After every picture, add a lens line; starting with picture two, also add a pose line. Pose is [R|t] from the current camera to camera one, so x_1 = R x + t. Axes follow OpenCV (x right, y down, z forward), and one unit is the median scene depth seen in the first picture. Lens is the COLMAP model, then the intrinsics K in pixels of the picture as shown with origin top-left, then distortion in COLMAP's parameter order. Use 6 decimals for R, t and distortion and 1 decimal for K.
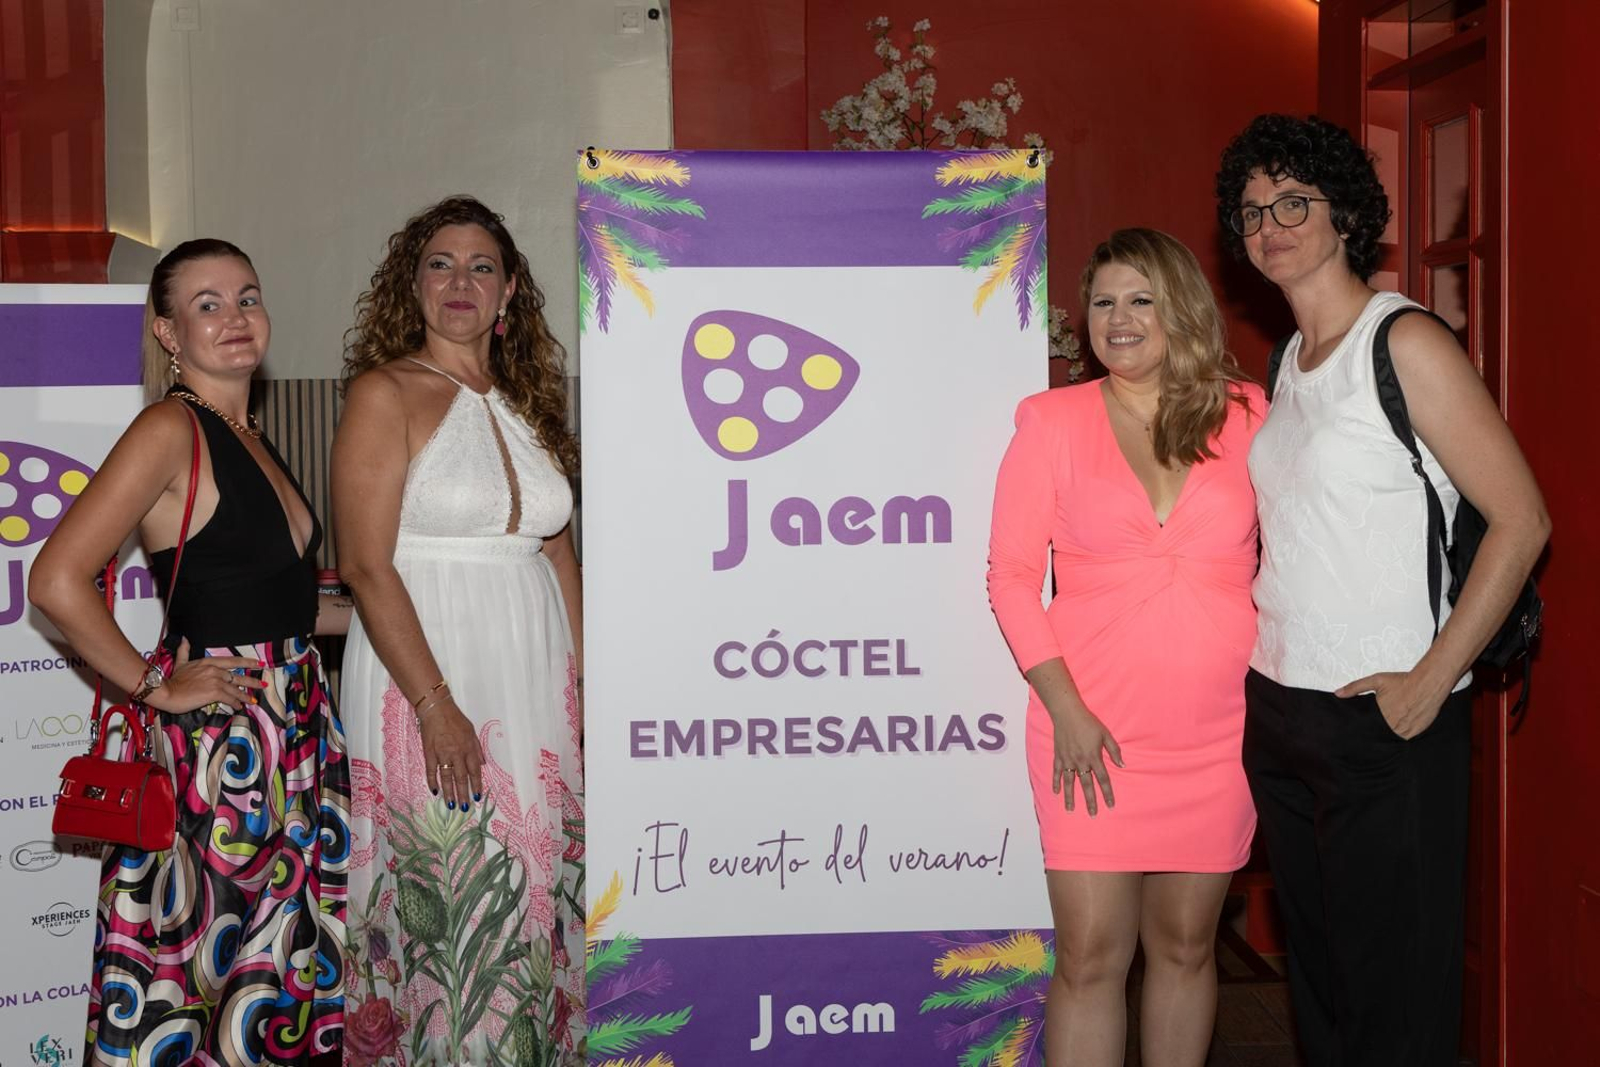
lens RADIAL K [[1932.5, 0, 800.5], [0, 1932.5, 534.8], [0, 0, 1]] dist [-0.004511, 0.000000]
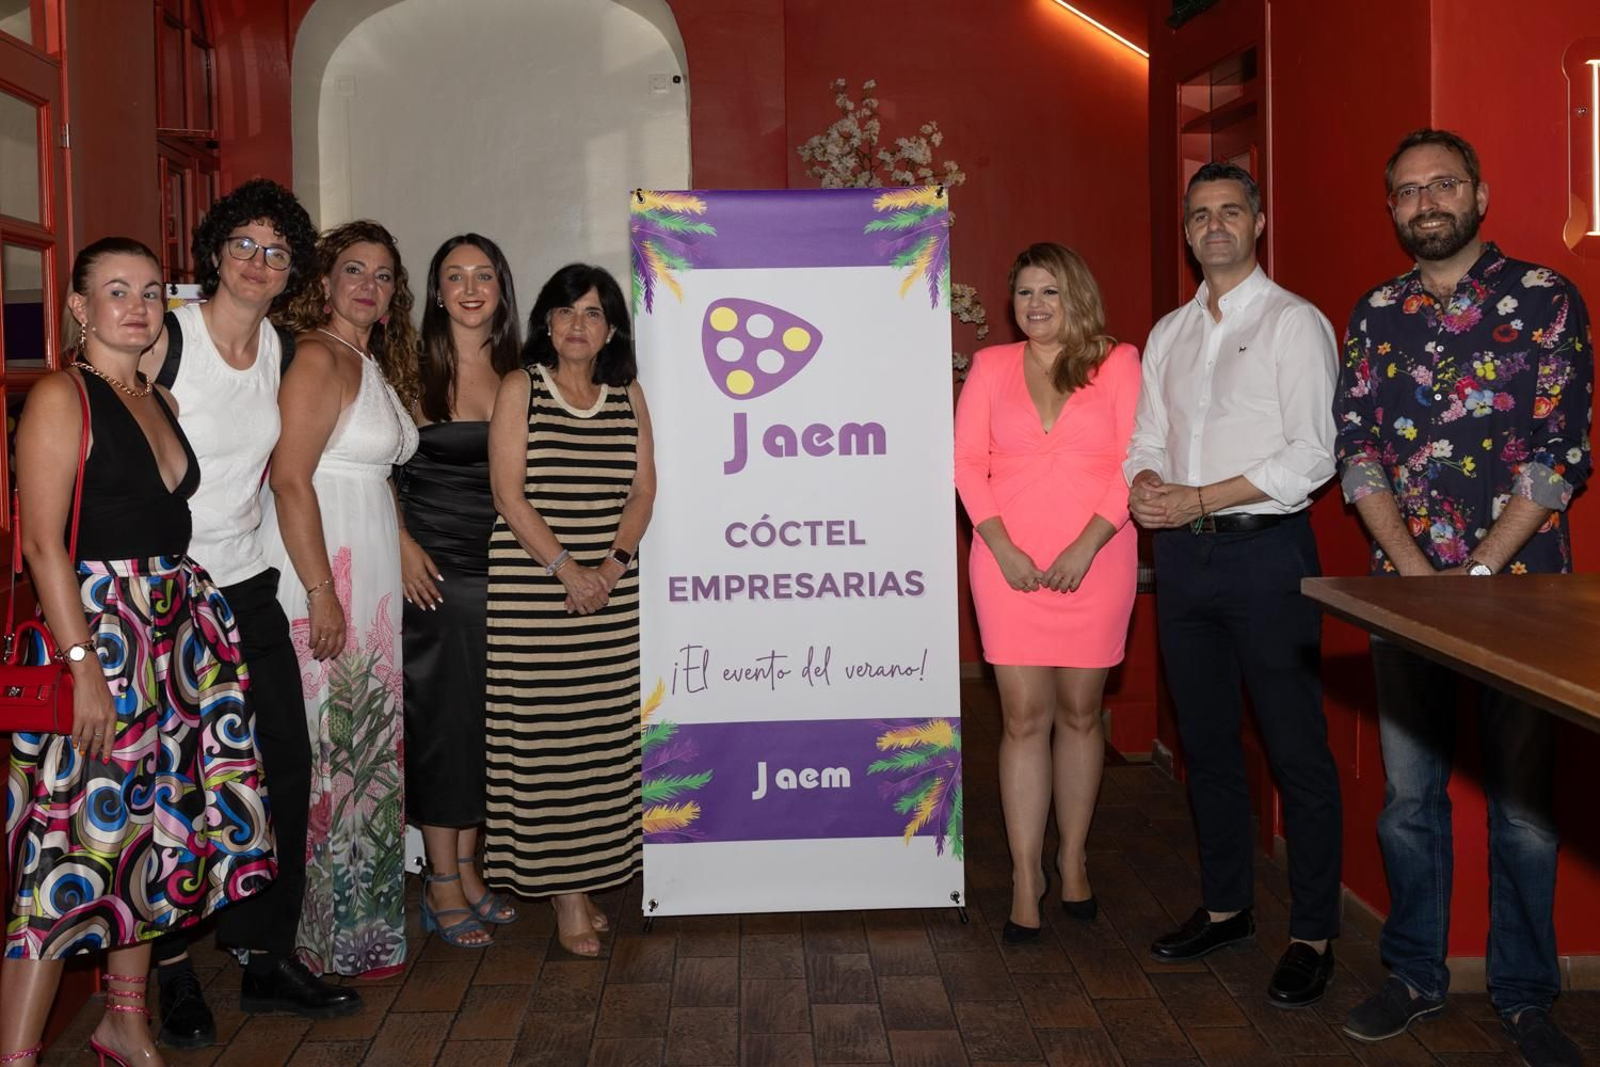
lens RADIAL K [[2150.8, 0, 798.9], [0, 2150.8, 531.1], [0, 0, 1]] dist [-0.016566, 0.000000]
pose [[0.999959, -0.008386, -0.003386, 0.016889], [0.008472, 0.999624, 0.026076, 0.019249], [0.003166, -0.026104, 0.999654, -0.638331]]
